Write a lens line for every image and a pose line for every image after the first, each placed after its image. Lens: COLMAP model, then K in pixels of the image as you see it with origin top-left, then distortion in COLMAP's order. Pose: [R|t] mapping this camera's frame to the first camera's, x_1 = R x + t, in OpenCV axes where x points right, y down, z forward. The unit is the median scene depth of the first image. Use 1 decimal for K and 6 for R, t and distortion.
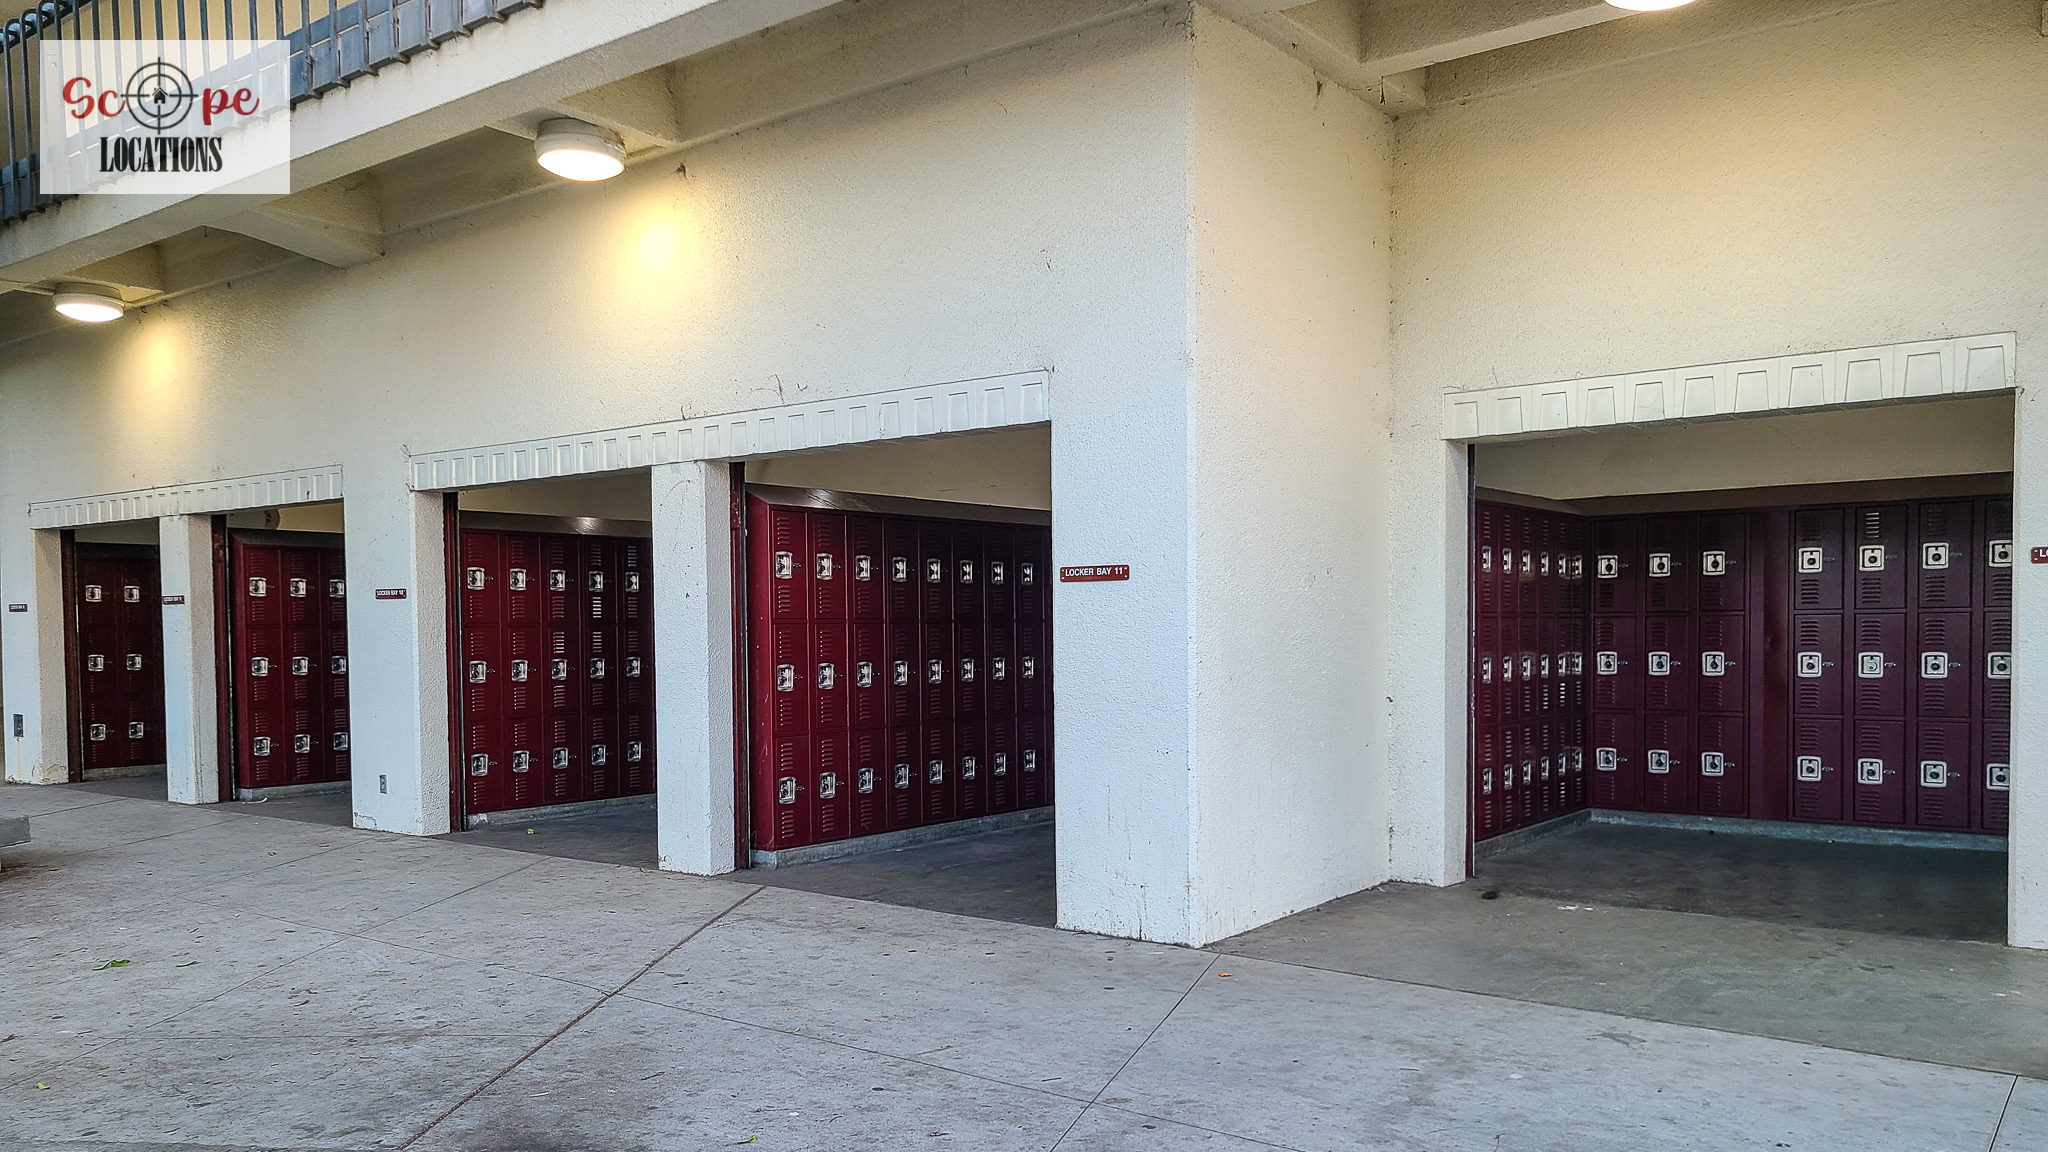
lens RADIAL K [[1538.7, 0, 1007.2], [0, 1538.7, 689.7], [0, 0, 1]] dist [0.051688, -0.028479]
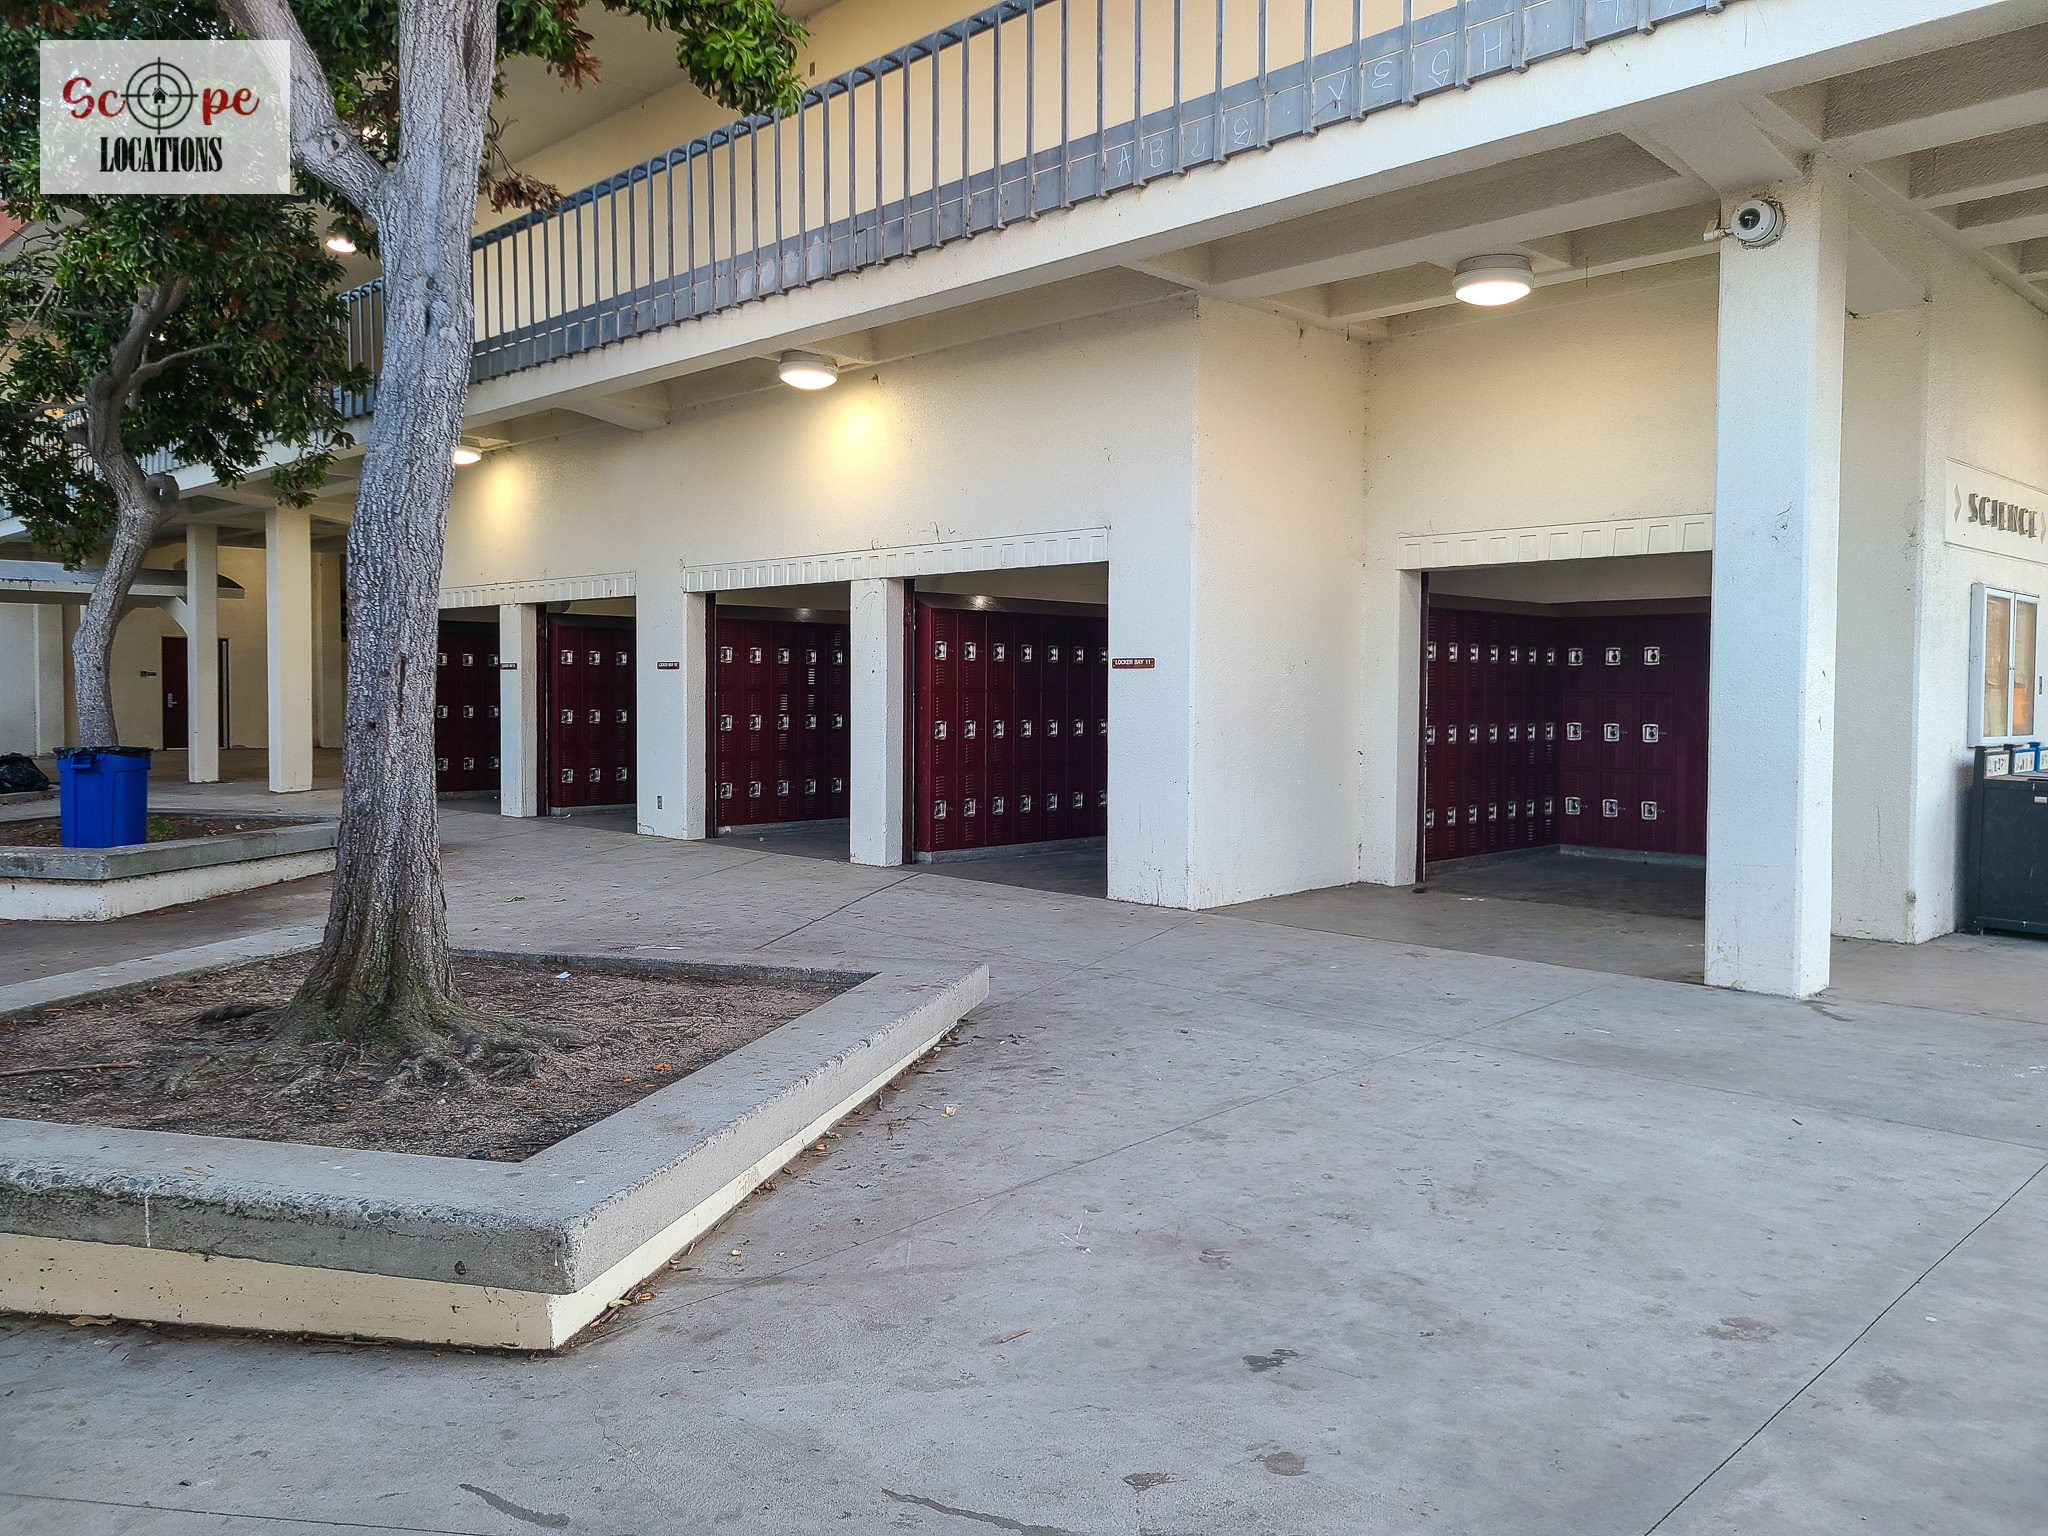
lens RADIAL K [[1539.6, 0, 1021.2], [0, 1539.6, 756.1], [0, 0, 1]] dist [0.048968, -0.027260]
pose [[0.992321, 0.020560, -0.121969, 0.100203], [-0.020300, 0.999788, 0.003370, 0.009532], [0.122013, -0.000869, 0.992528, -0.385659]]
